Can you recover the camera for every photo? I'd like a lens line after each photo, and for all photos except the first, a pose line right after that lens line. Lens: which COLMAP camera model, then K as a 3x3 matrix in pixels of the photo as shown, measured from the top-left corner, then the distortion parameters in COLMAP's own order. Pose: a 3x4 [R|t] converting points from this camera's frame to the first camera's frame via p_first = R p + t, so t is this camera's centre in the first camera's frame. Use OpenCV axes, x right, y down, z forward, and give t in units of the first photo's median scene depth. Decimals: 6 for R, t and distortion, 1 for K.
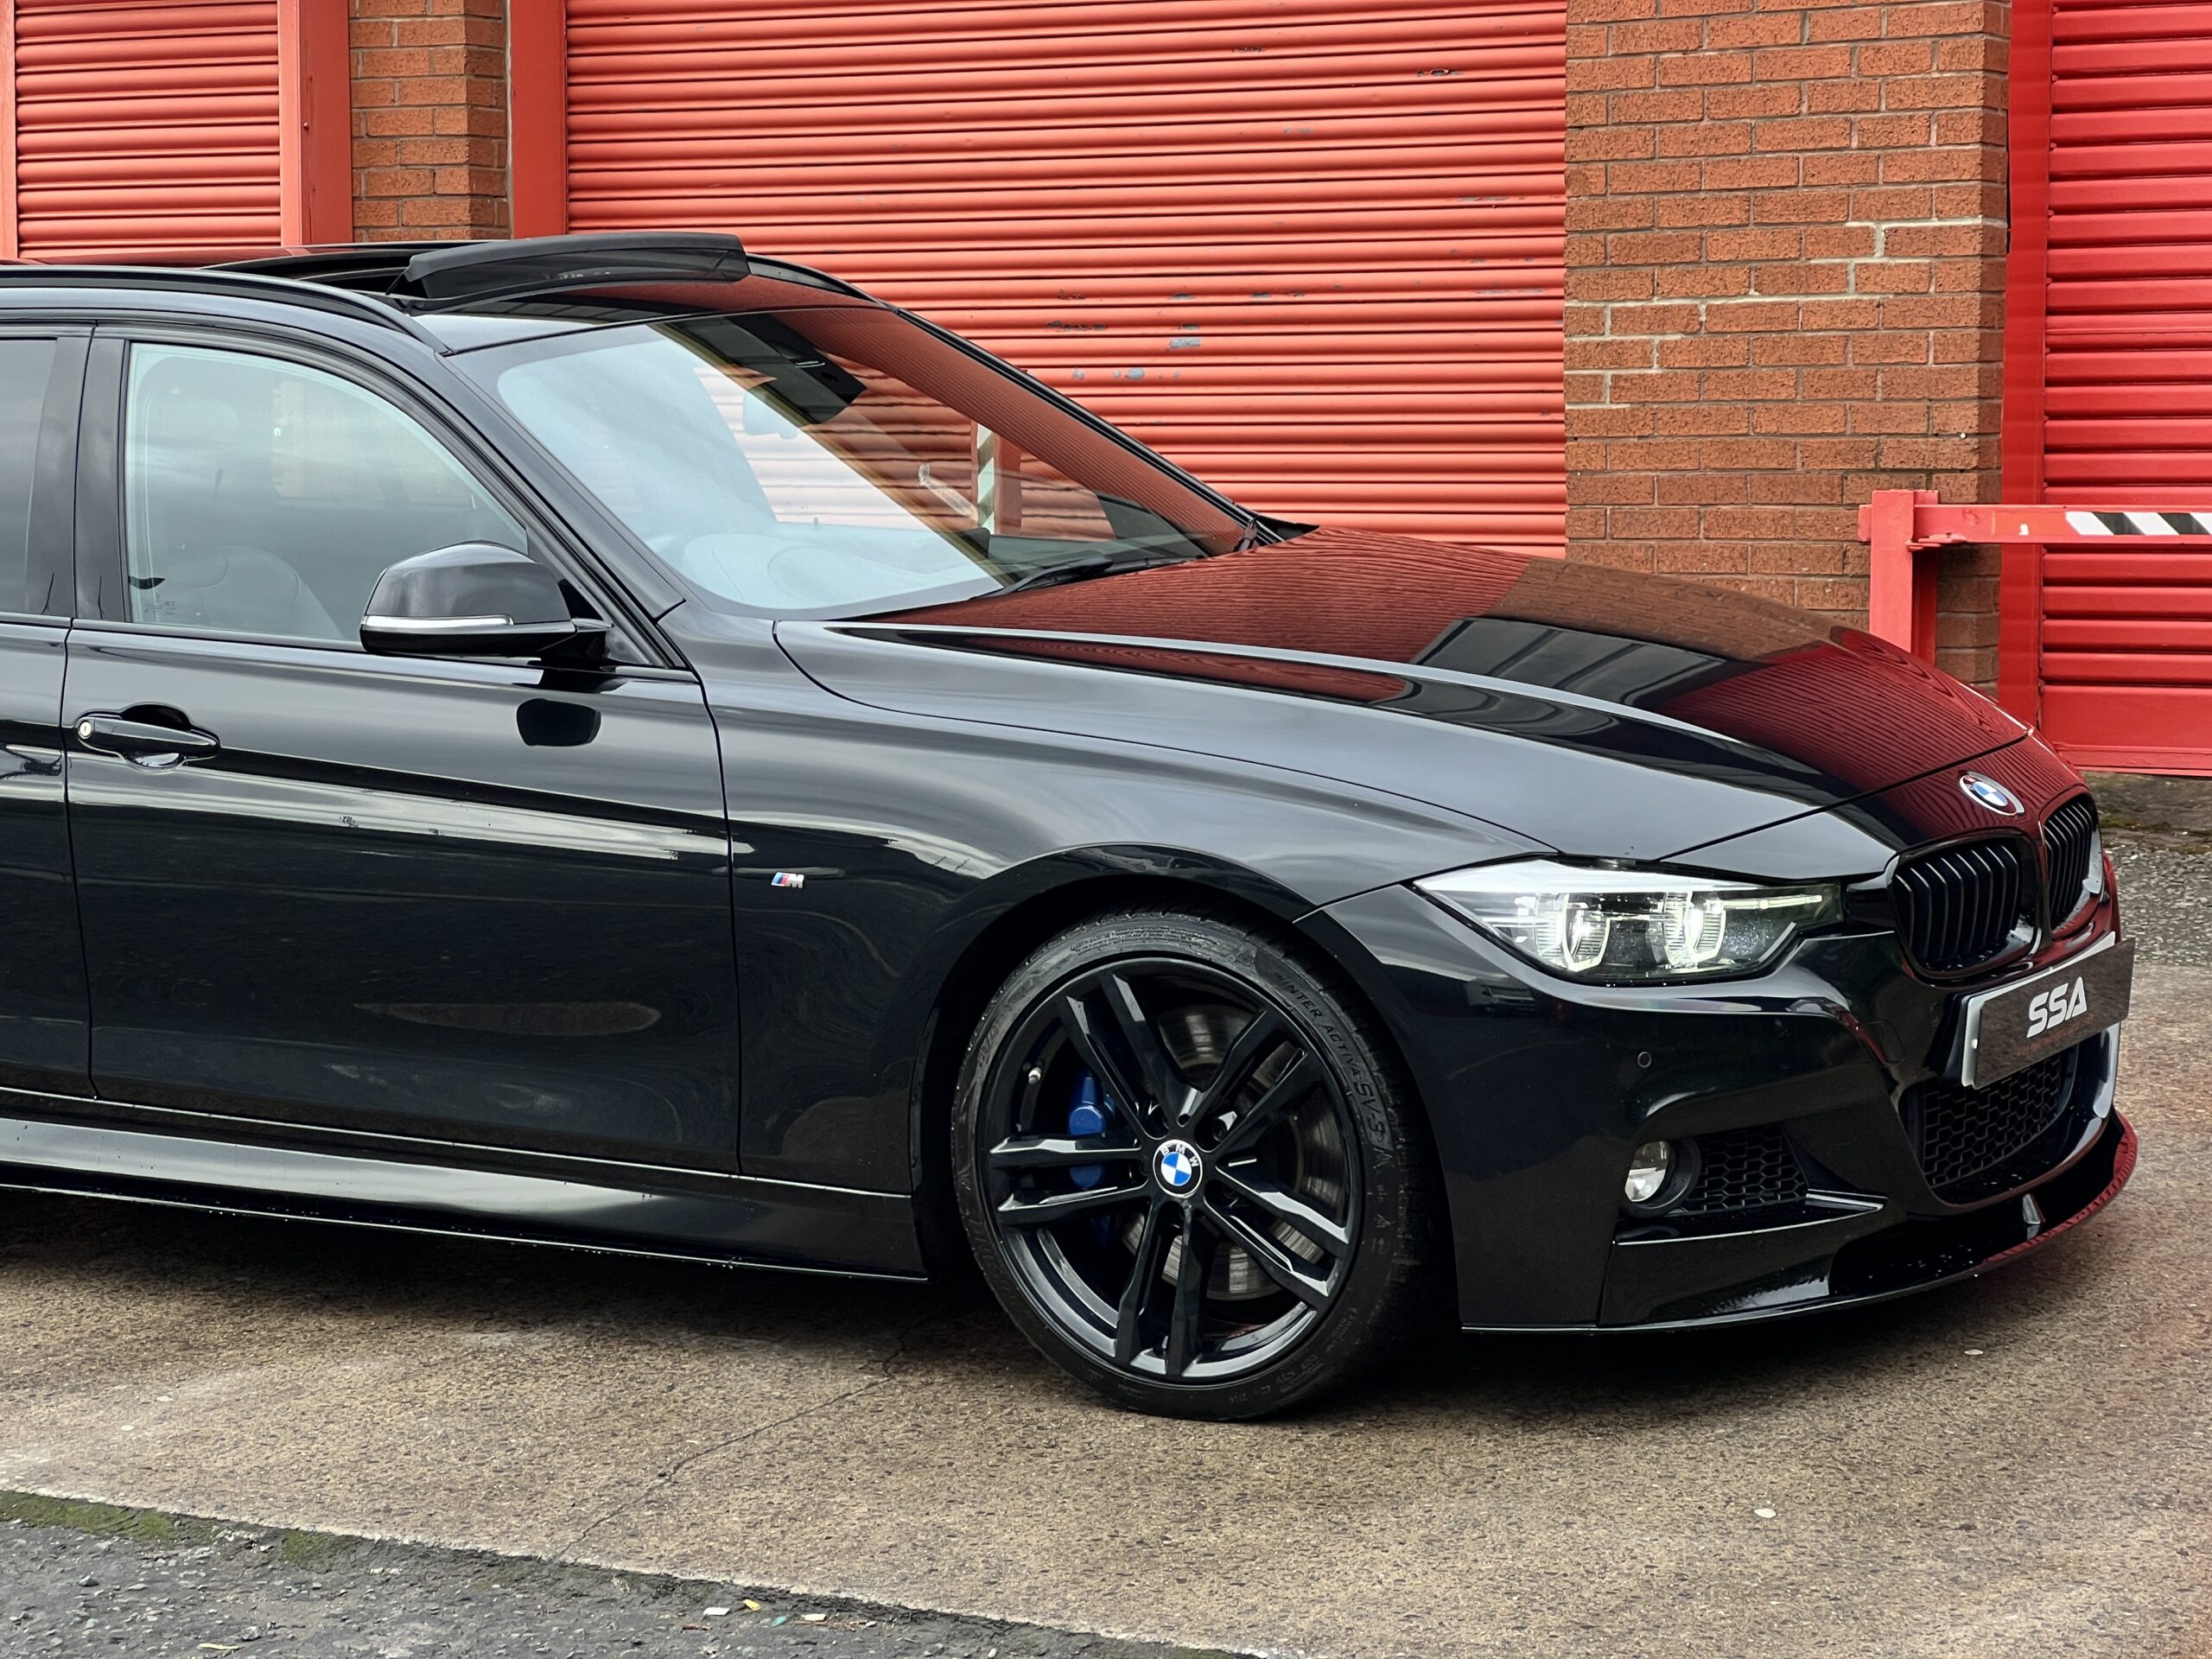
lens RADIAL K [[4839.1, 0, 1101.6], [0, 4839.1, 820.5], [0, 0, 1]] dist [0.266746, -0.119951]
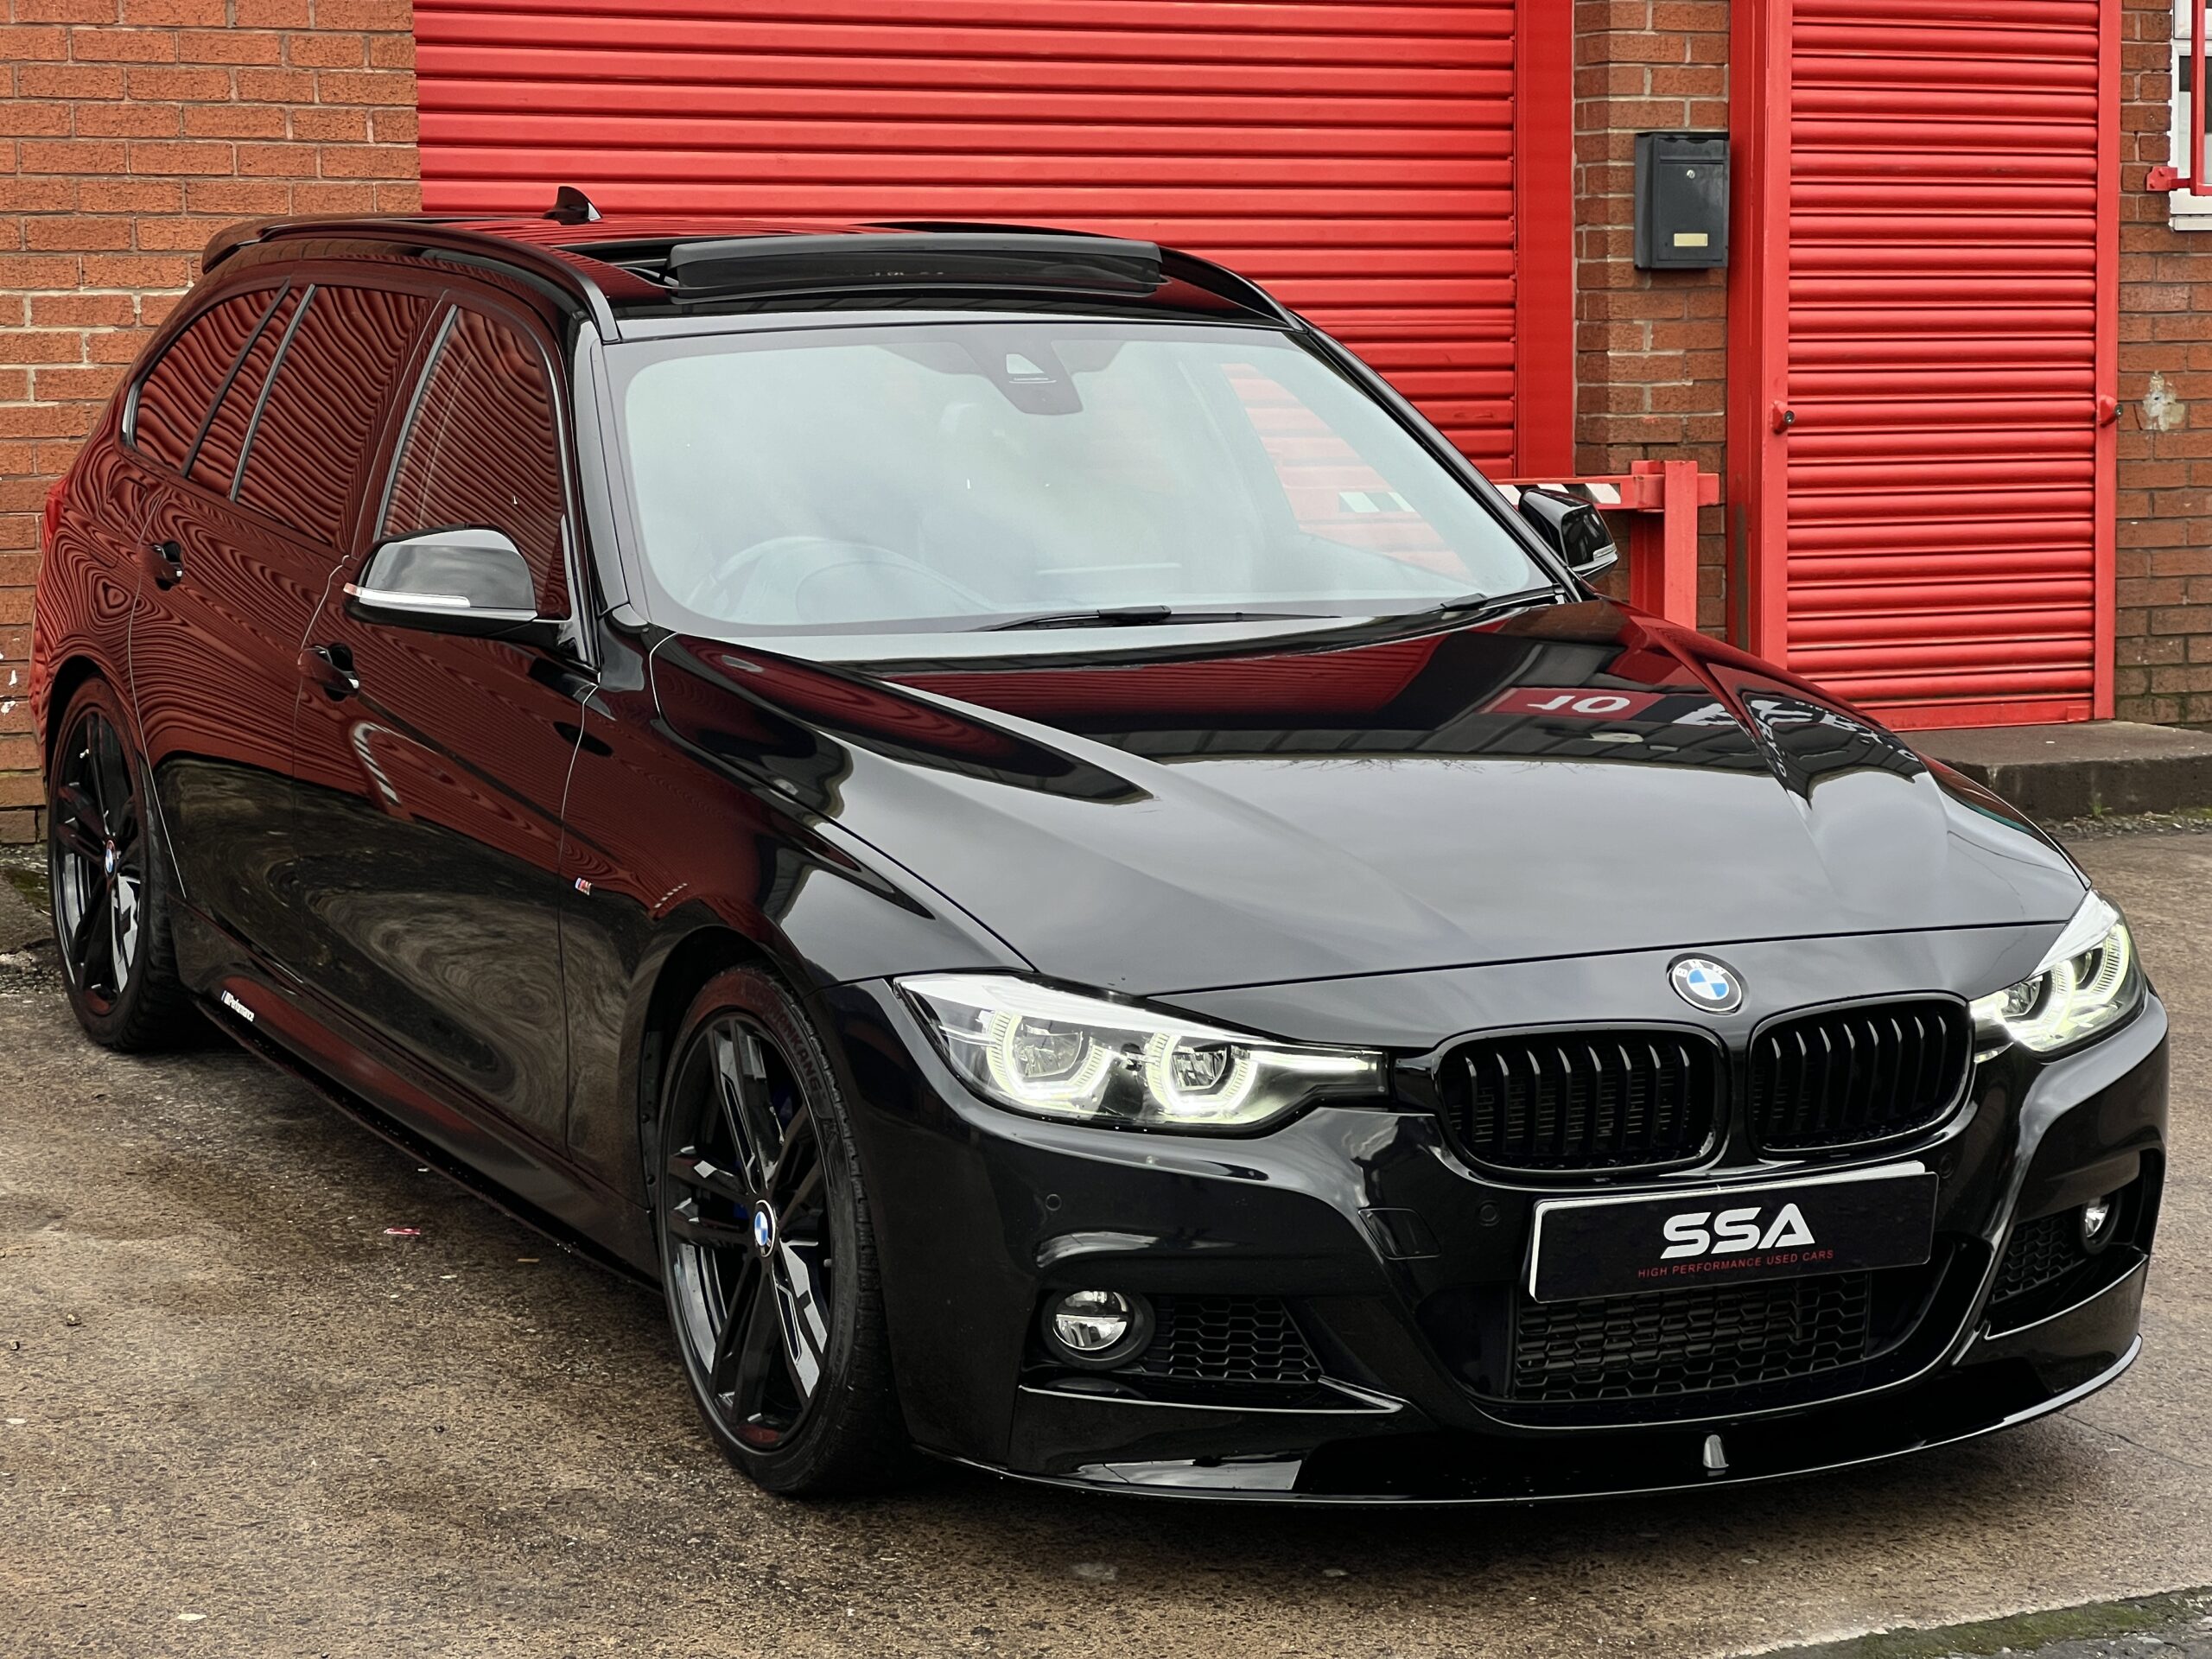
lens RADIAL K [[4828.0, 0, 1083.0], [0, 4828.0, 810.2], [0, 0, 1]] dist [0.568110, -3.525440]
pose [[0.522608, -0.085815, 0.848243, -0.602822], [0.076038, 0.995648, 0.053880, -0.045043], [-0.849176, 0.036340, 0.526859, 0.353759]]
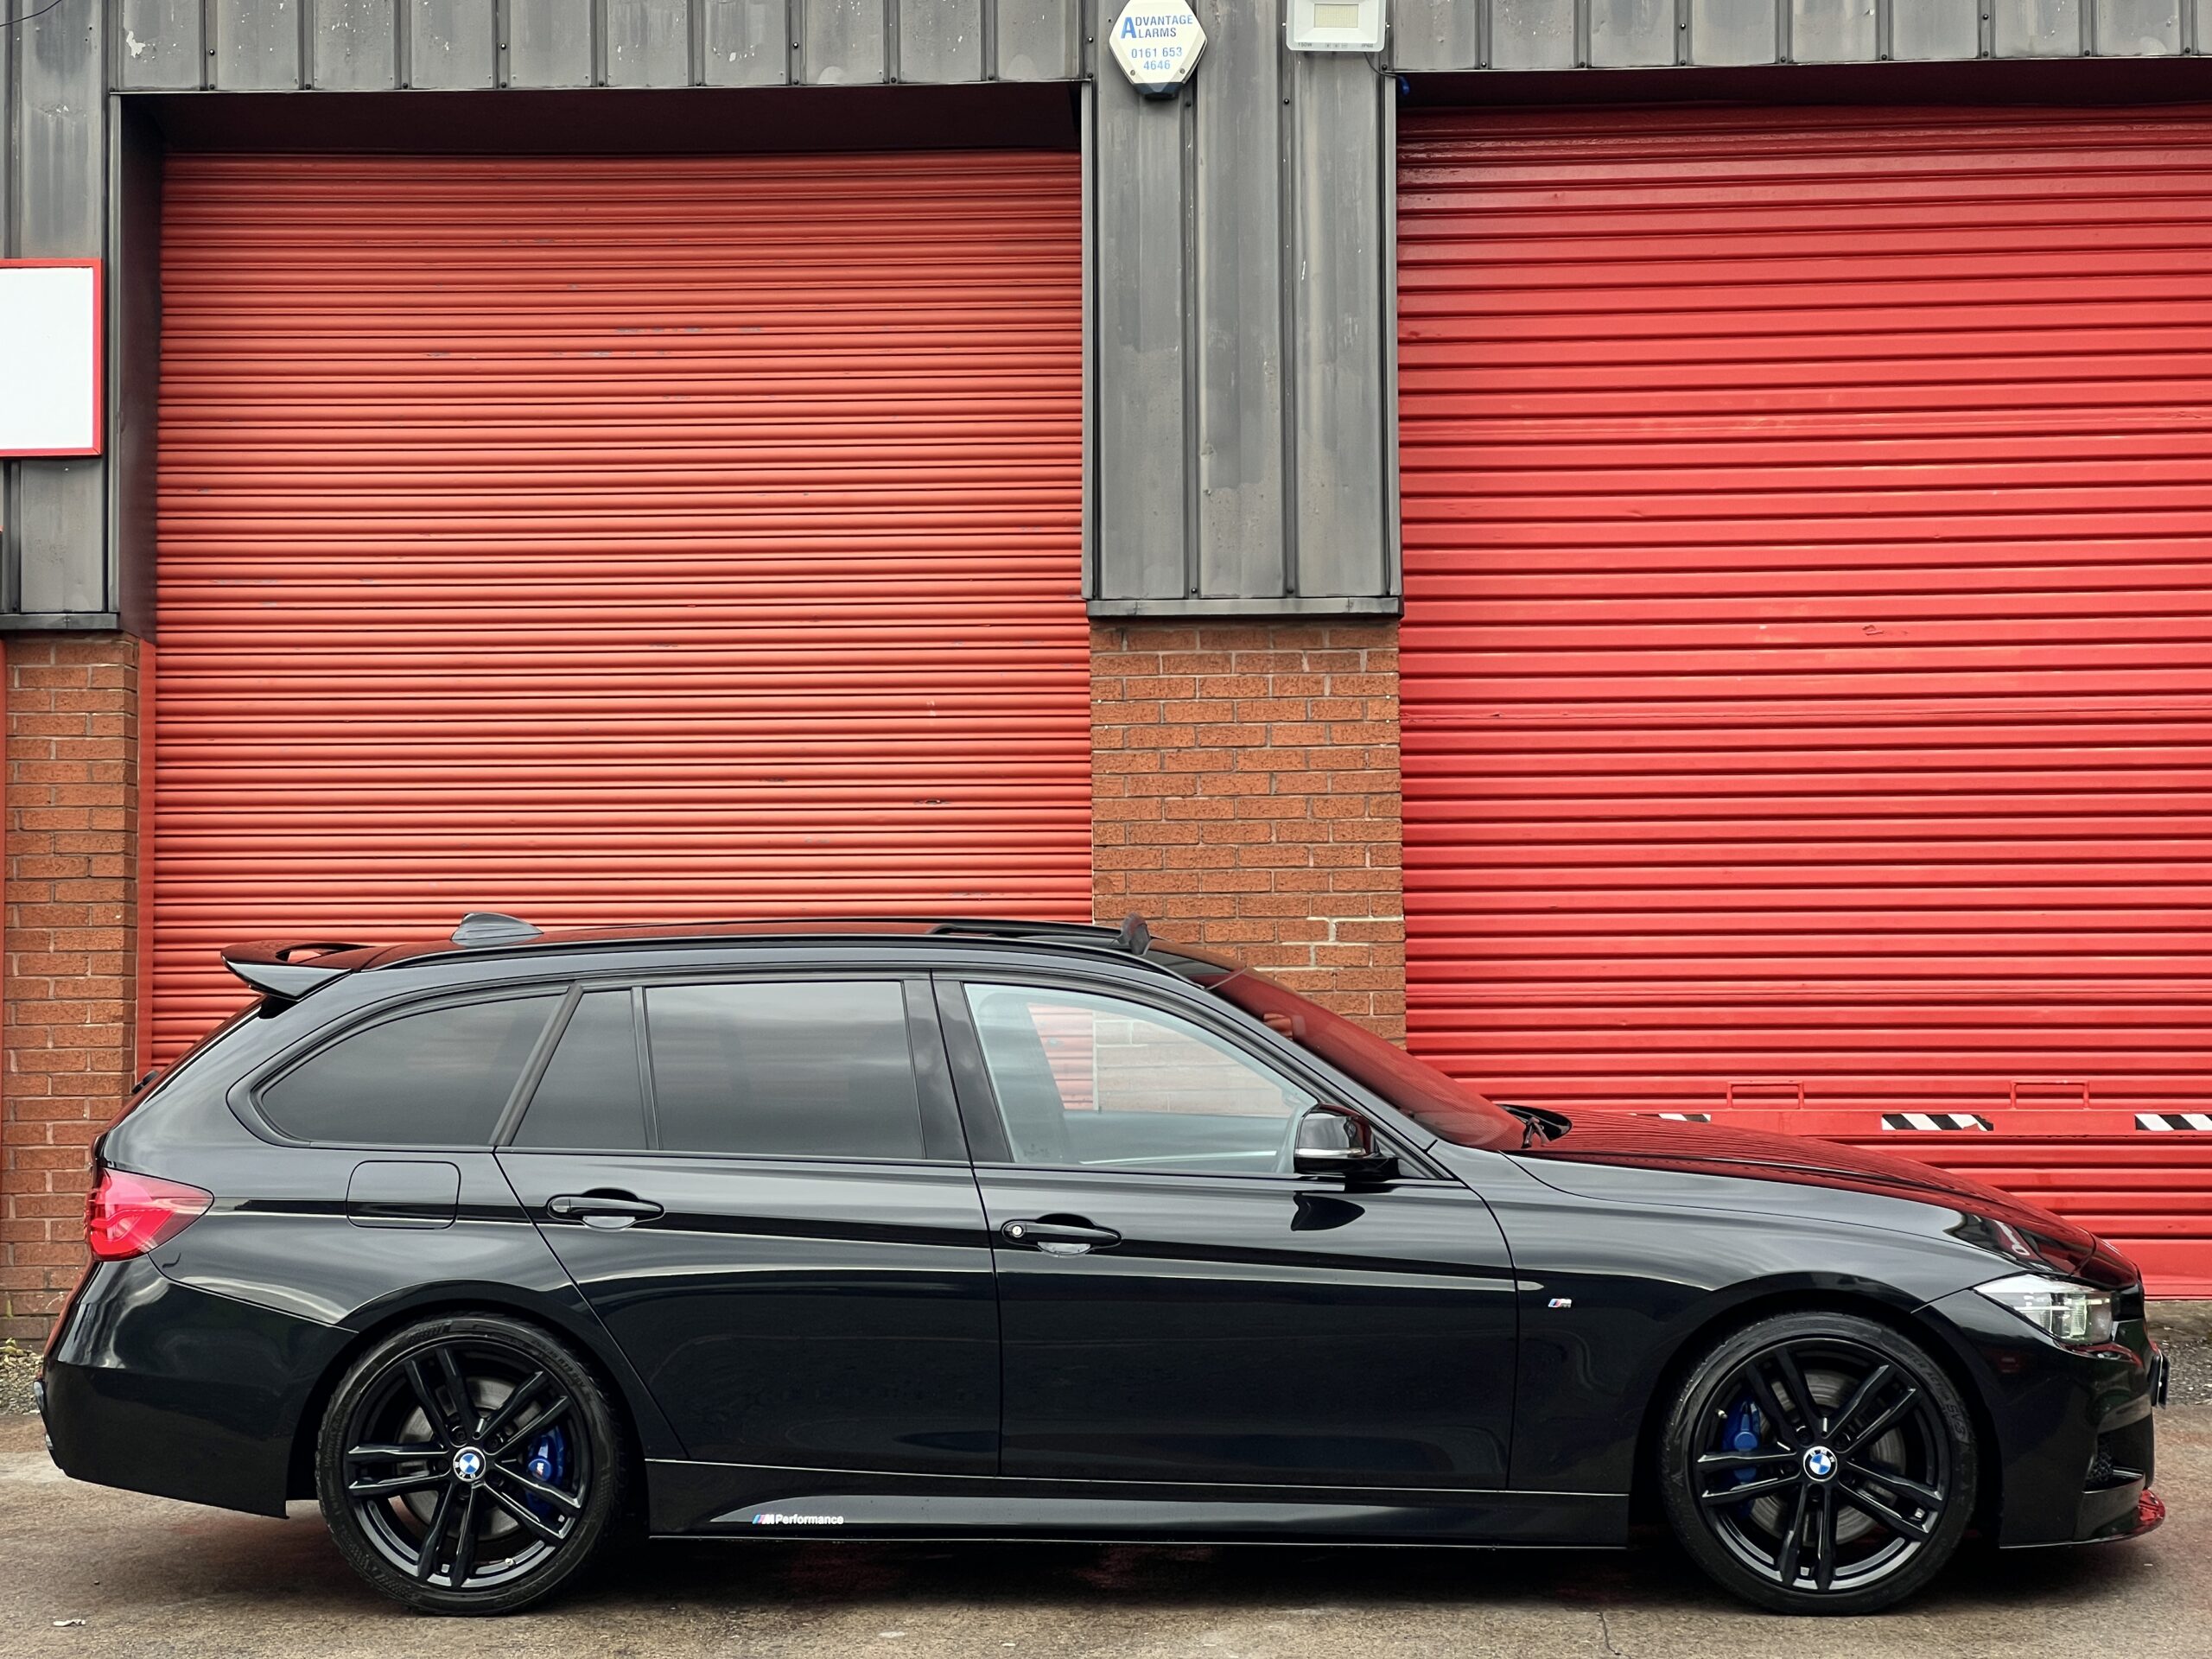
lens RADIAL K [[4883.1, 0, 1053.6], [0, 4883.1, 864.4], [0, 0, 1]] dist [-0.363838, 9.401032]
pose [[0.891279, 0.018857, 0.453064, -0.564959], [0.040777, 0.991754, -0.121497, 0.033848], [-0.451619, 0.126762, 0.883160, -0.238037]]
